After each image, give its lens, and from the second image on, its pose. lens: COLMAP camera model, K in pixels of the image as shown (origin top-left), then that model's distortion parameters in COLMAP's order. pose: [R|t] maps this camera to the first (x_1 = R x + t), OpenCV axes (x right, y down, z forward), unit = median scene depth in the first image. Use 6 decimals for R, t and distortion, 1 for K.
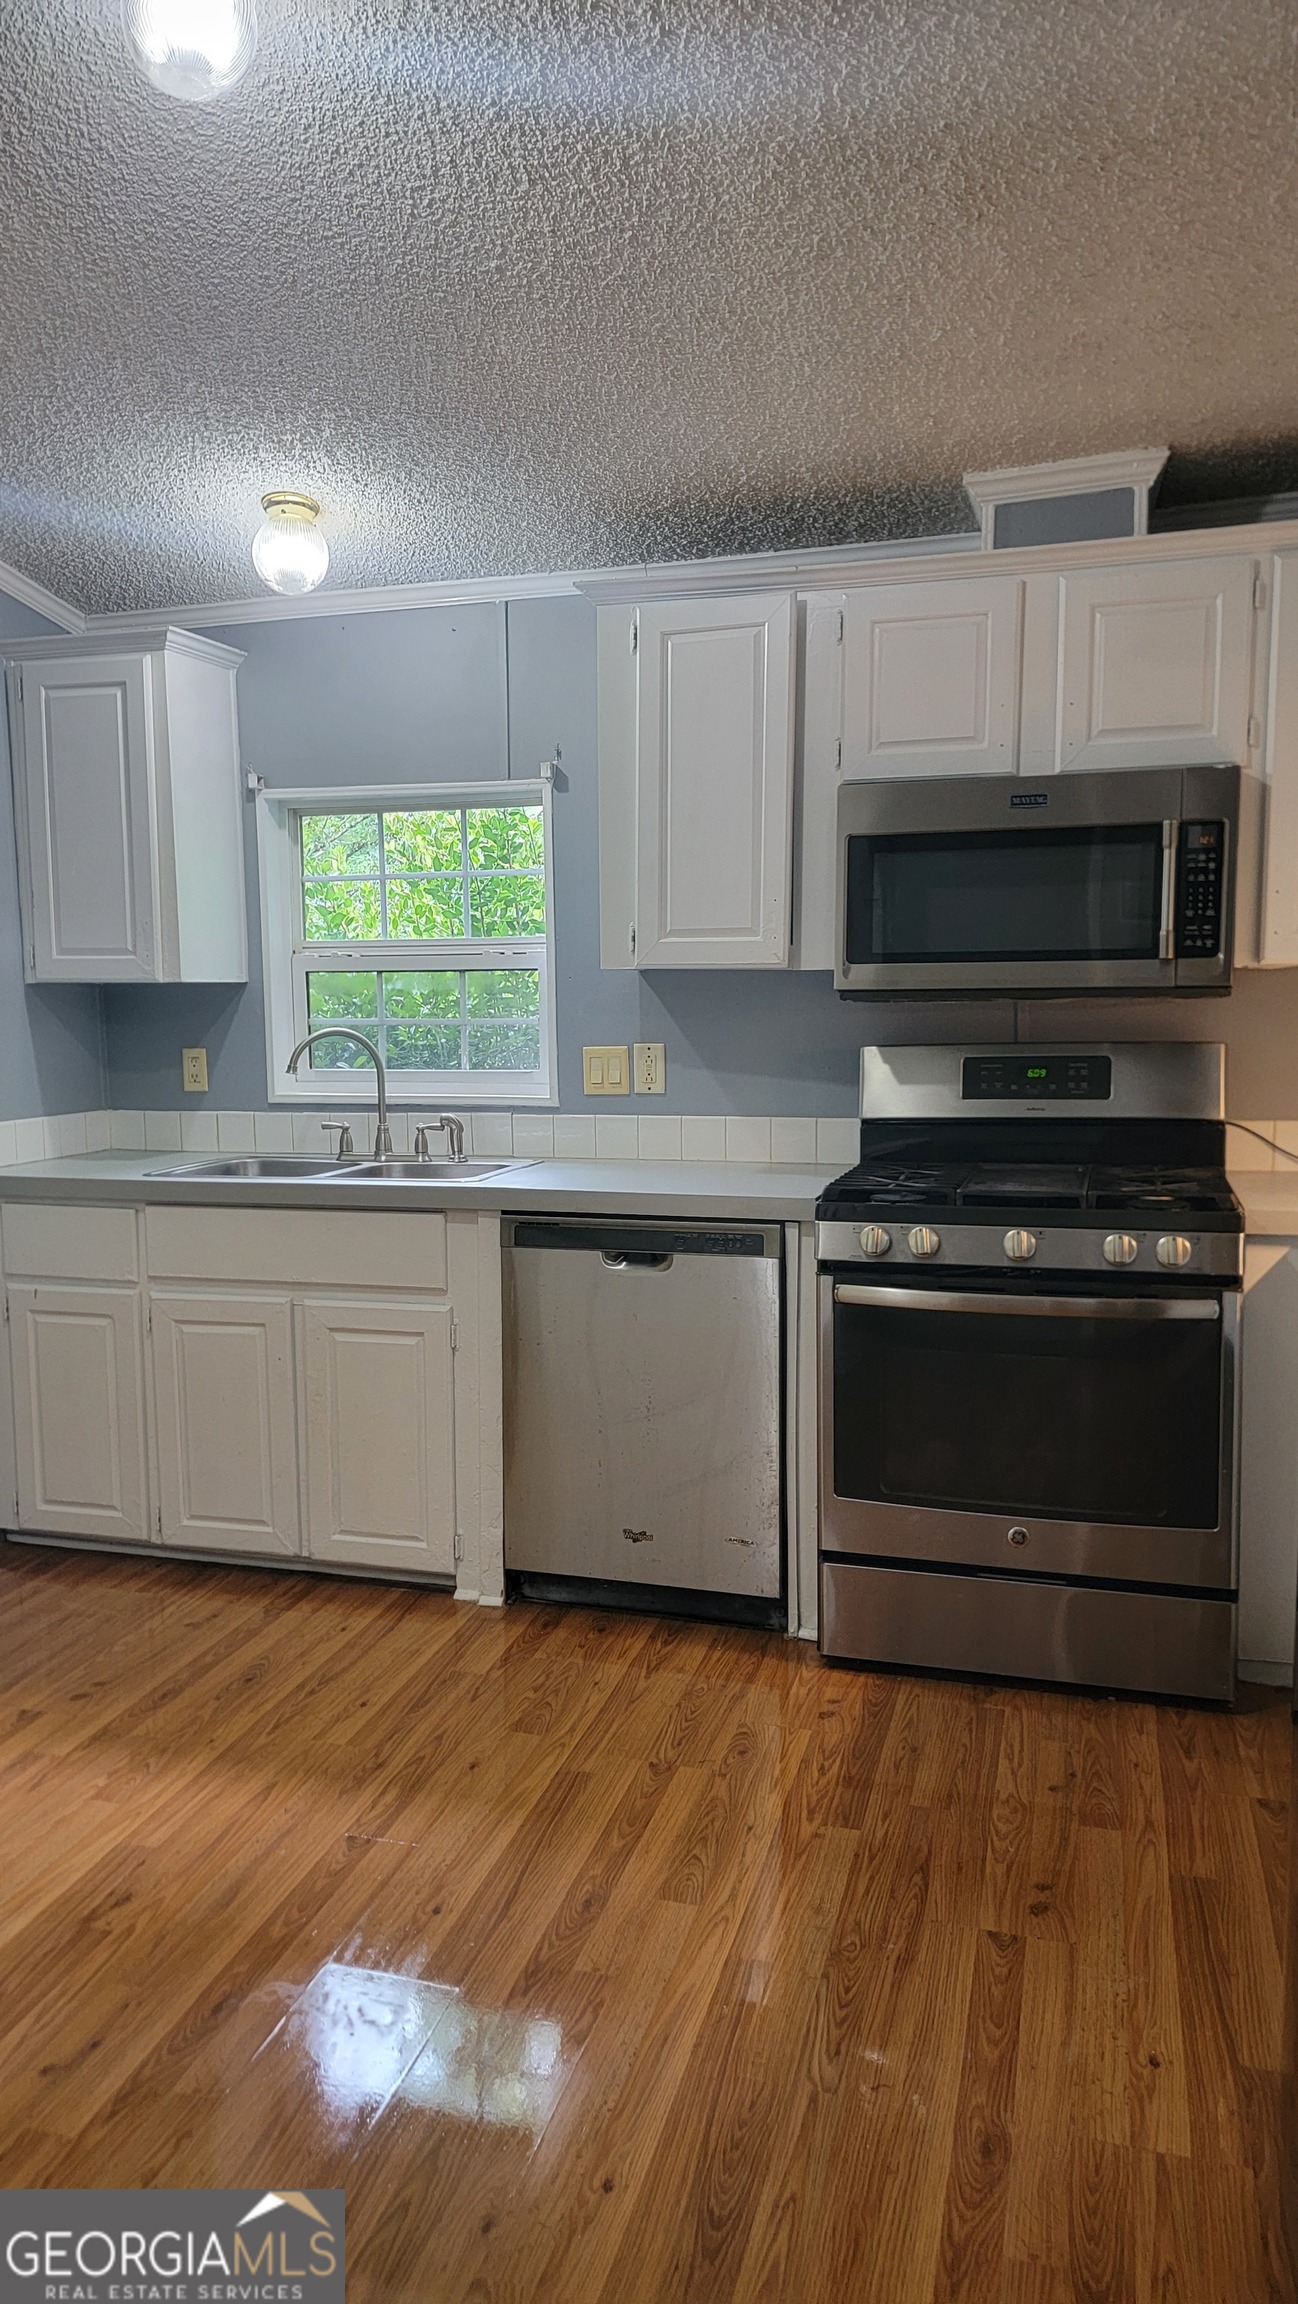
lens RADIAL K [[1597.1, 0, 603.5], [0, 1597.1, 1165.9], [0, 0, 1]] dist [0.085387, -0.072751]
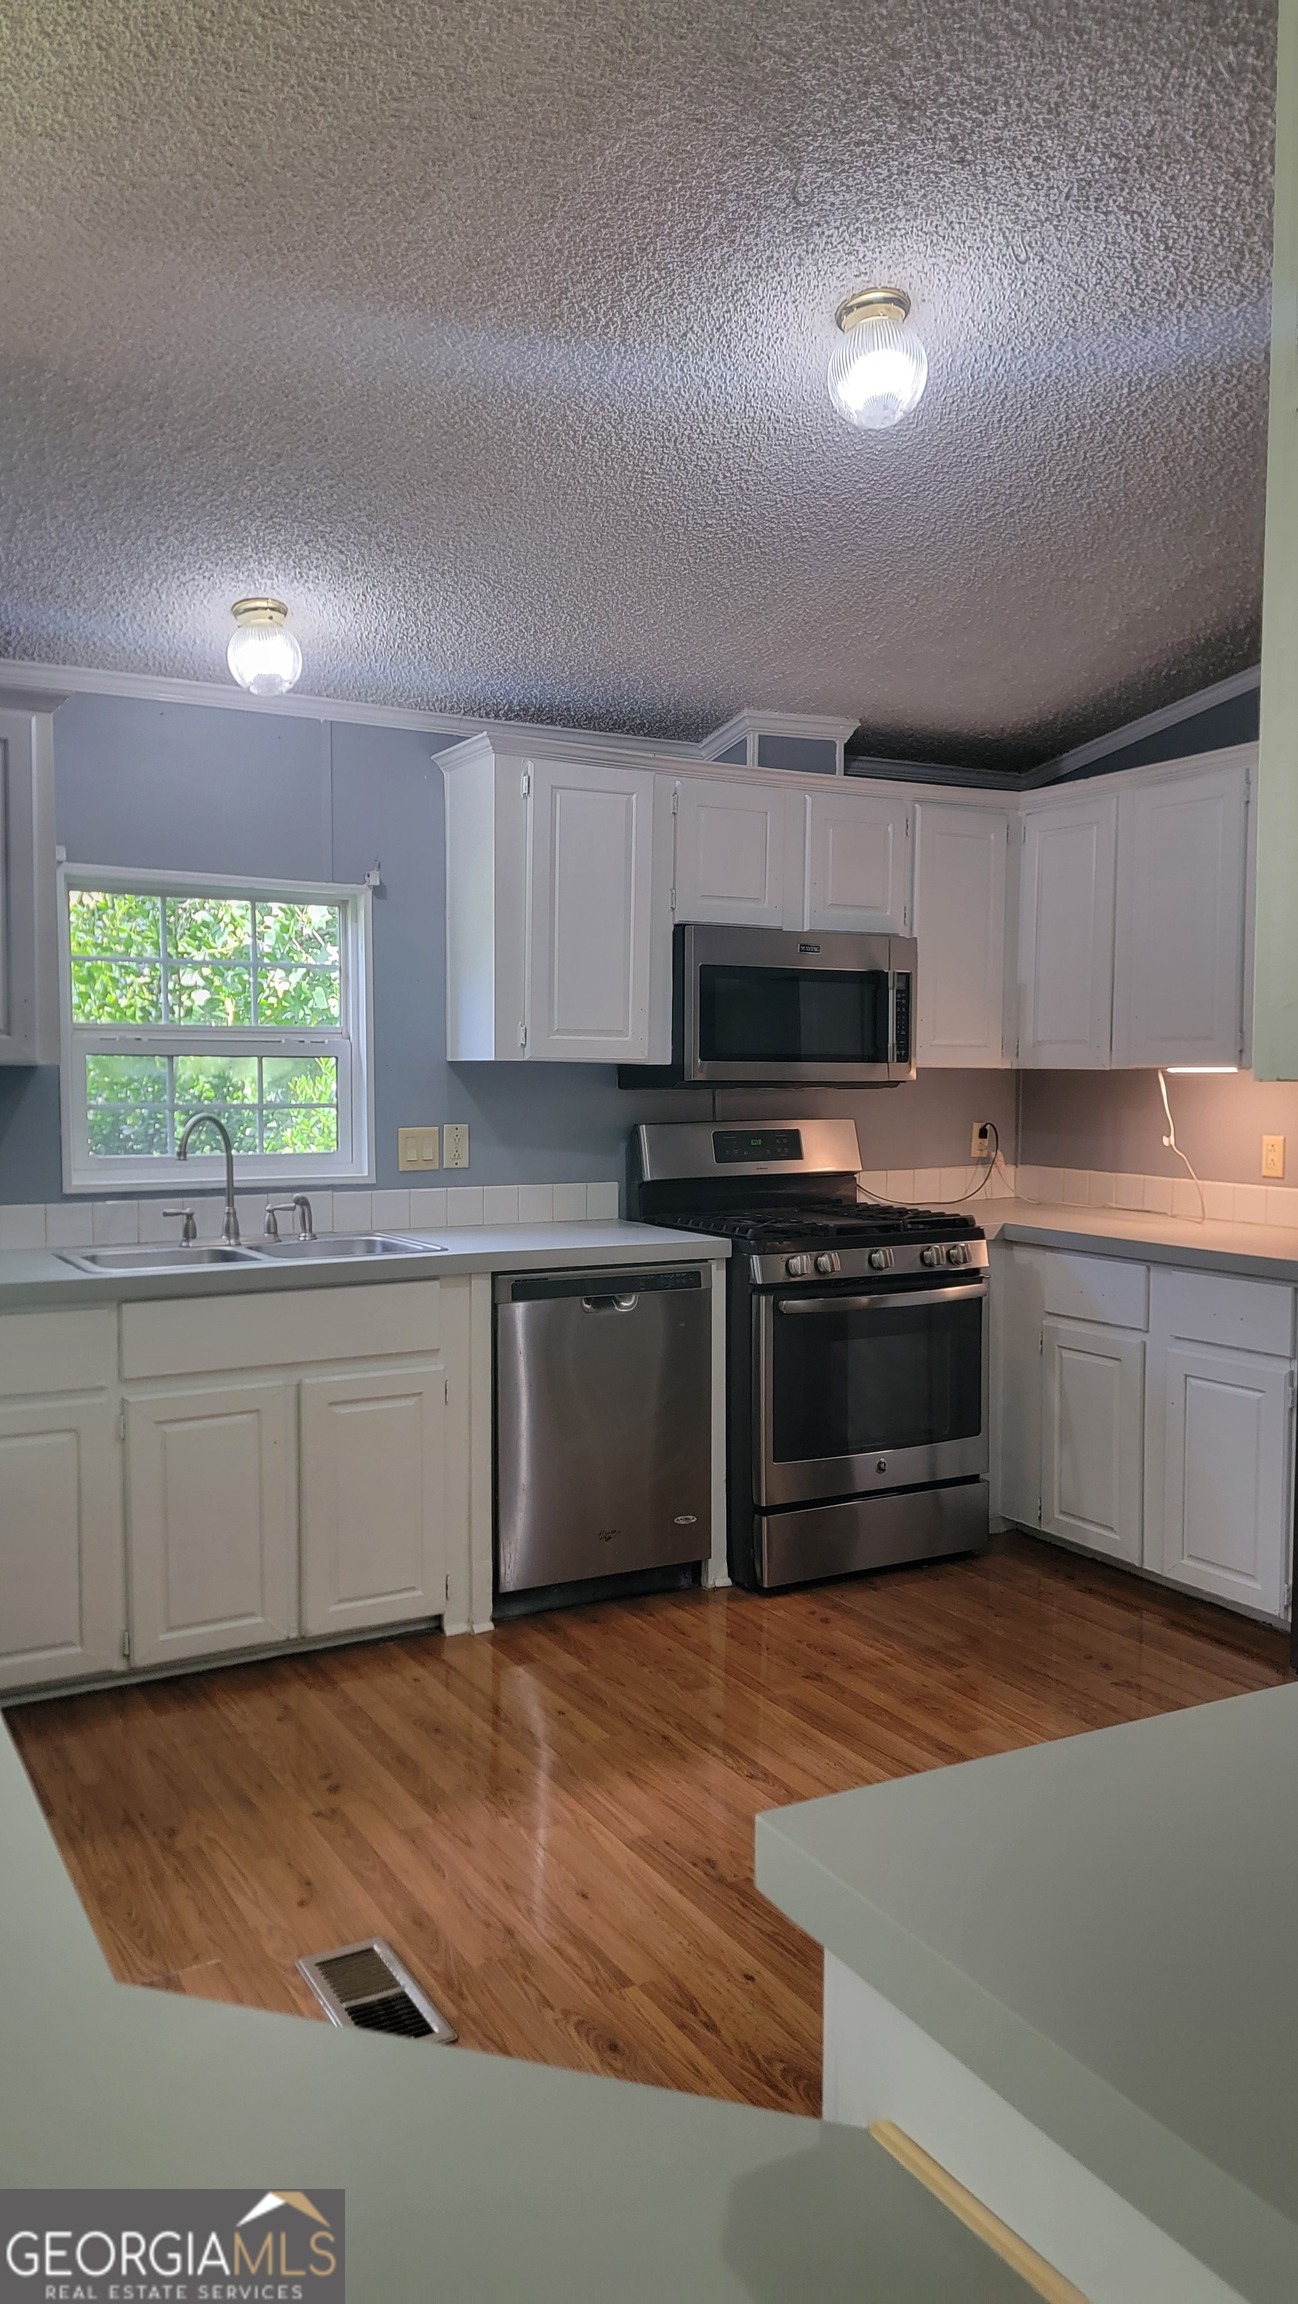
lens RADIAL K [[1597.1, 0, 588.2], [0, 1597.1, 1160.4], [0, 0, 1]] dist [0.085387, -0.072751]
pose [[0.701648, -0.029583, 0.711909, -0.842812], [0.068241, 0.997335, -0.025814, -0.017623], [-0.709249, 0.066693, 0.701797, 0.158490]]
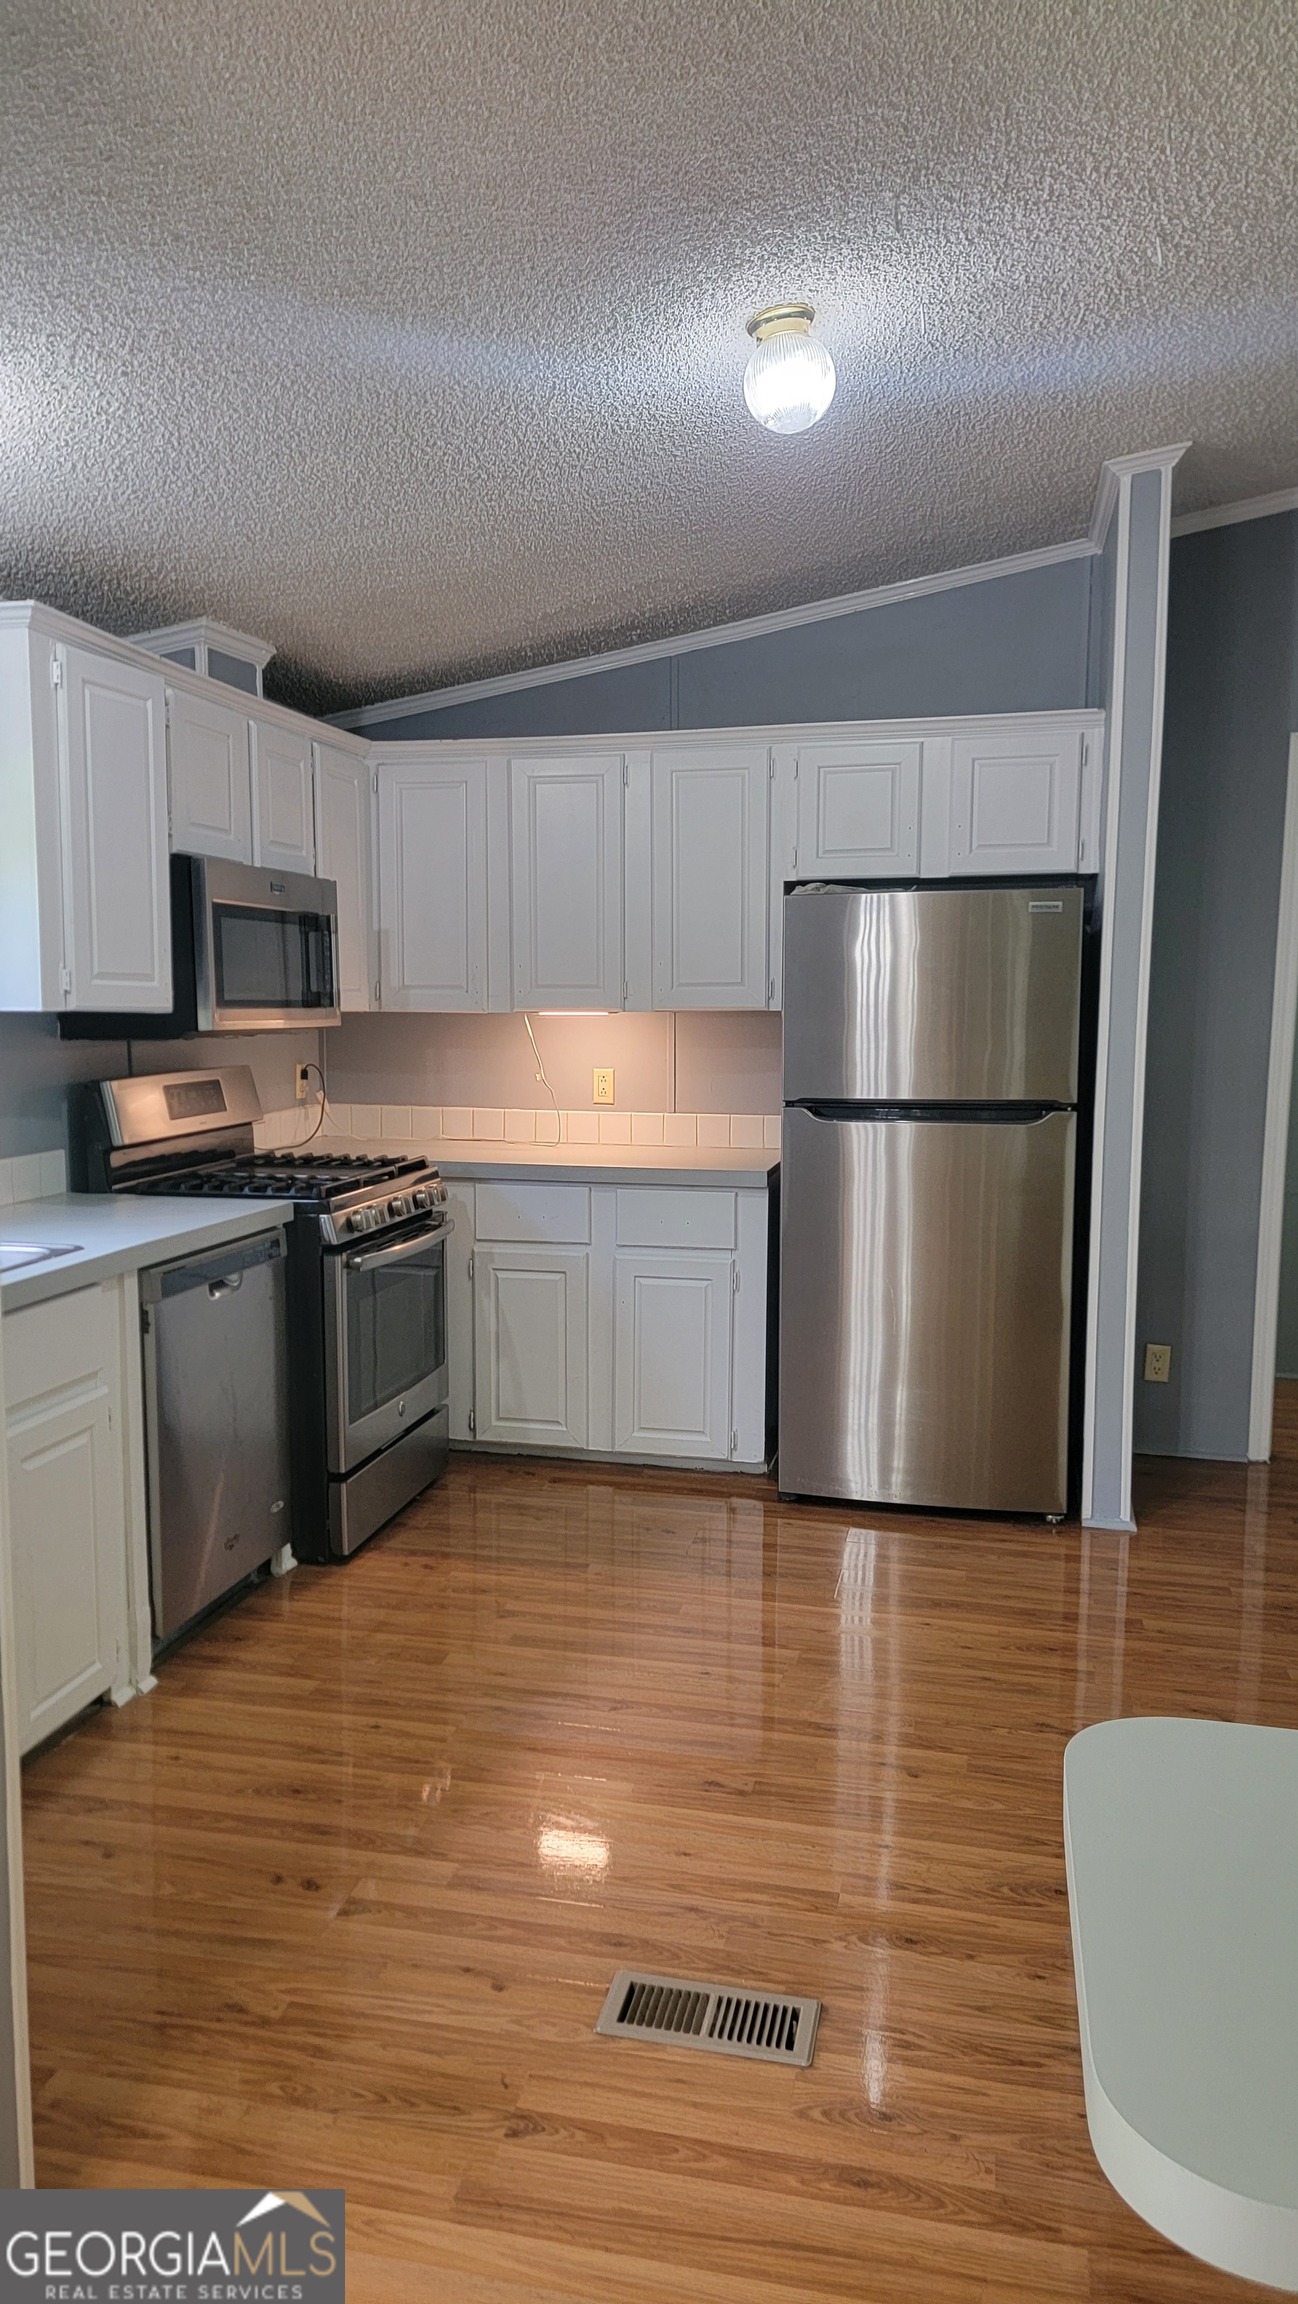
lens RADIAL K [[1597.1, 0, 620.0], [0, 1597.1, 1157.1], [0, 0, 1]] dist [0.085387, -0.072751]
pose [[-0.063977, -0.094718, 0.993446, -1.054415], [0.107251, 0.989067, 0.101208, -0.106059], [-0.992171, 0.113023, -0.053119, 0.783515]]
